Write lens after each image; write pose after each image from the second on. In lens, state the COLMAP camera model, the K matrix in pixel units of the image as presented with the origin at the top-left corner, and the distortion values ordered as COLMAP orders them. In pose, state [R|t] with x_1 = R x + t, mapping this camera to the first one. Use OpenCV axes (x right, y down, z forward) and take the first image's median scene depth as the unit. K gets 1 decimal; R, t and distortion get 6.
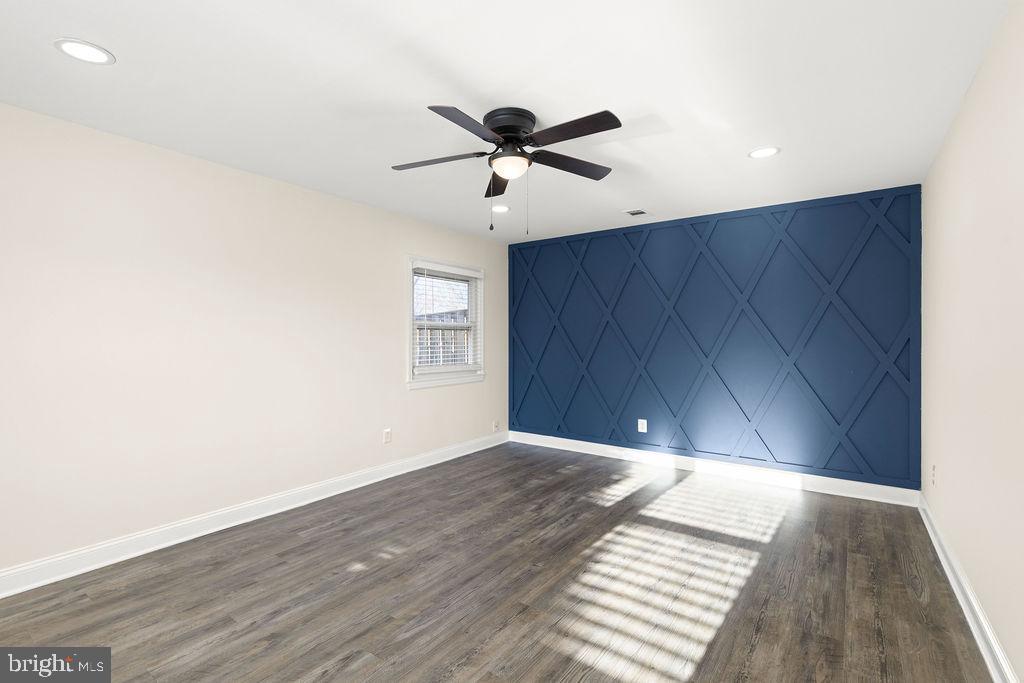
lens RADIAL K [[461.3, 0, 513.2], [0, 461.3, 337.5], [0, 0, 1]] dist [0.012024, -0.001854]
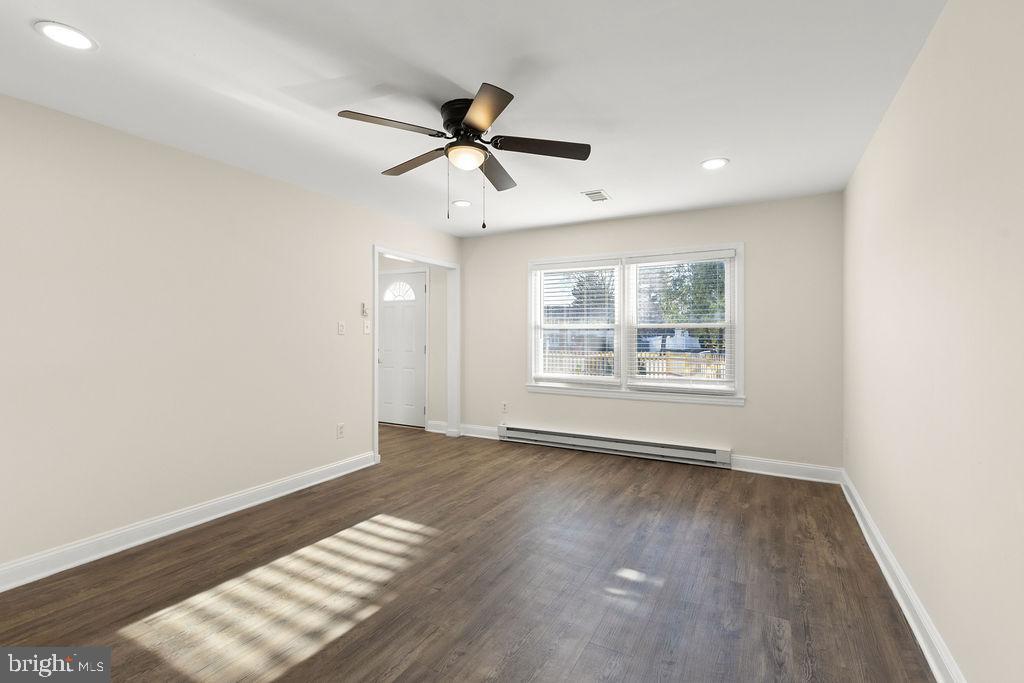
lens RADIAL K [[461.3, 0, 512.1], [0, 461.3, 338.0], [0, 0, 1]] dist [0.012024, -0.001854]
pose [[-0.992605, 0.002437, -0.121366, 0.017039], [0.000615, 0.999887, 0.015048, 0.000921], [0.121389, 0.014862, -0.992494, 2.099071]]
